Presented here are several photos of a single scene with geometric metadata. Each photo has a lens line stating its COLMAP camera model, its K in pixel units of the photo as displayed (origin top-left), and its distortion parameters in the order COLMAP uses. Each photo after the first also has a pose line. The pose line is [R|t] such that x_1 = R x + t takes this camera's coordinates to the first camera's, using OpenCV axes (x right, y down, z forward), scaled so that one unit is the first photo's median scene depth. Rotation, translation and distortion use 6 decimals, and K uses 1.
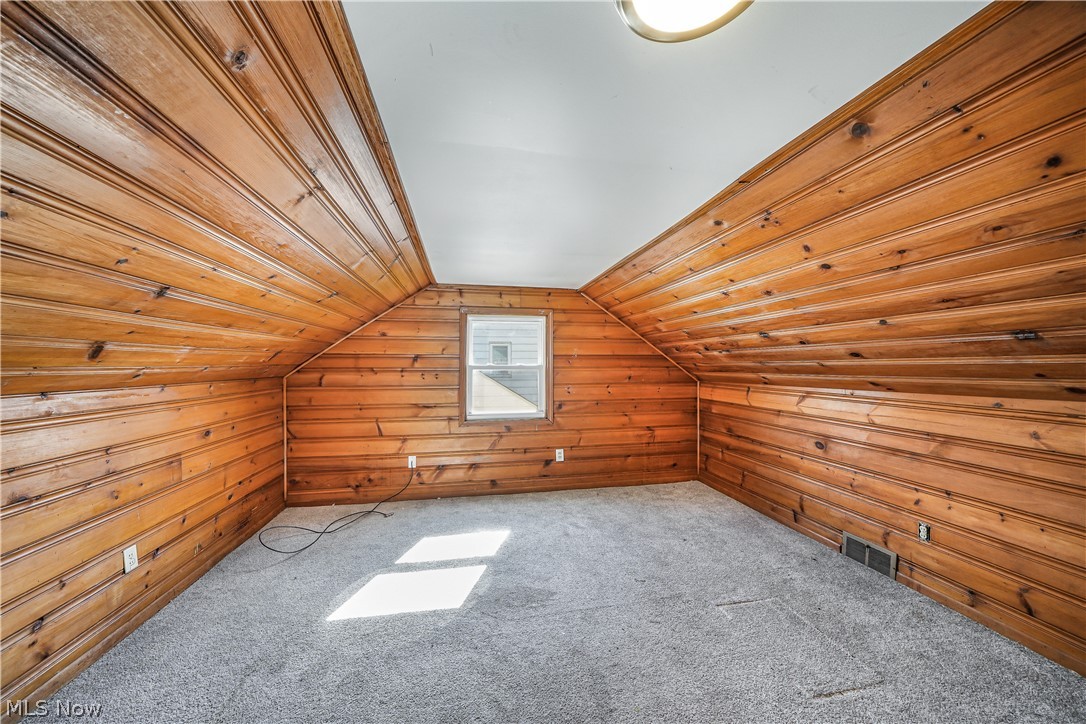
lens RADIAL K [[368.4, 0, 543.0], [0, 368.4, 362.0], [0, 0, 1]] dist [-0.000550, -0.000075]
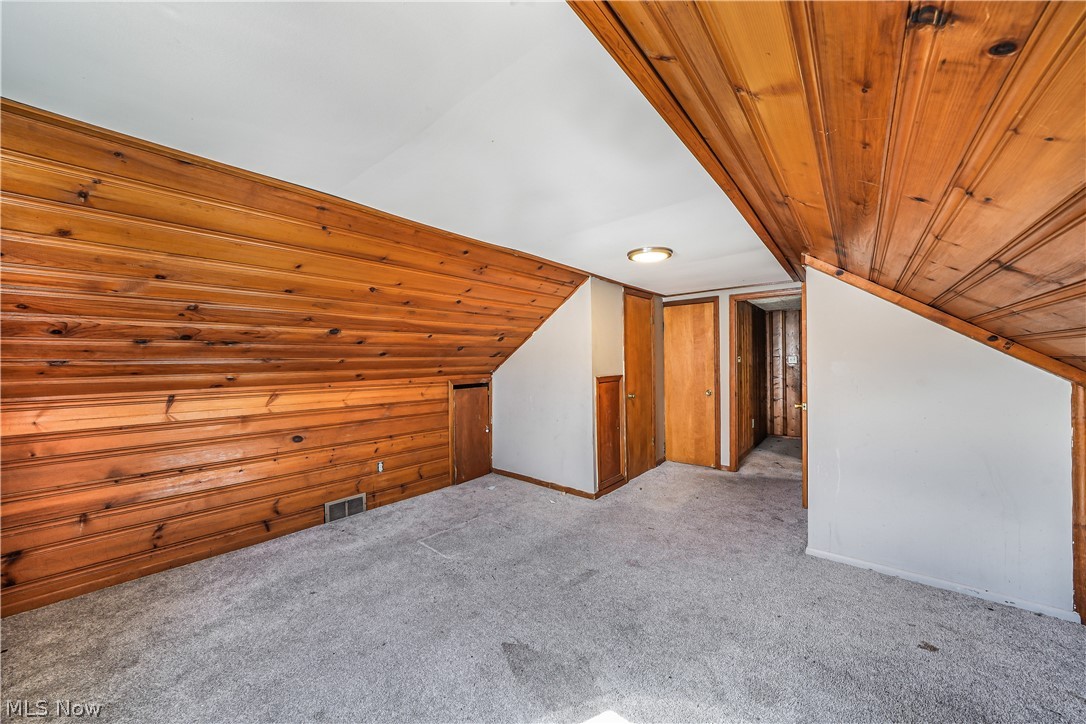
lens RADIAL K [[368.4, 0, 543.0], [0, 368.4, 362.0], [0, 0, 1]] dist [-0.000550, -0.000075]
pose [[-0.595180, 0.003845, 0.803583, -0.606107], [0.001830, 0.999992, -0.003429, 0.015174], [-0.803590, -0.000570, -0.595183, 1.276781]]
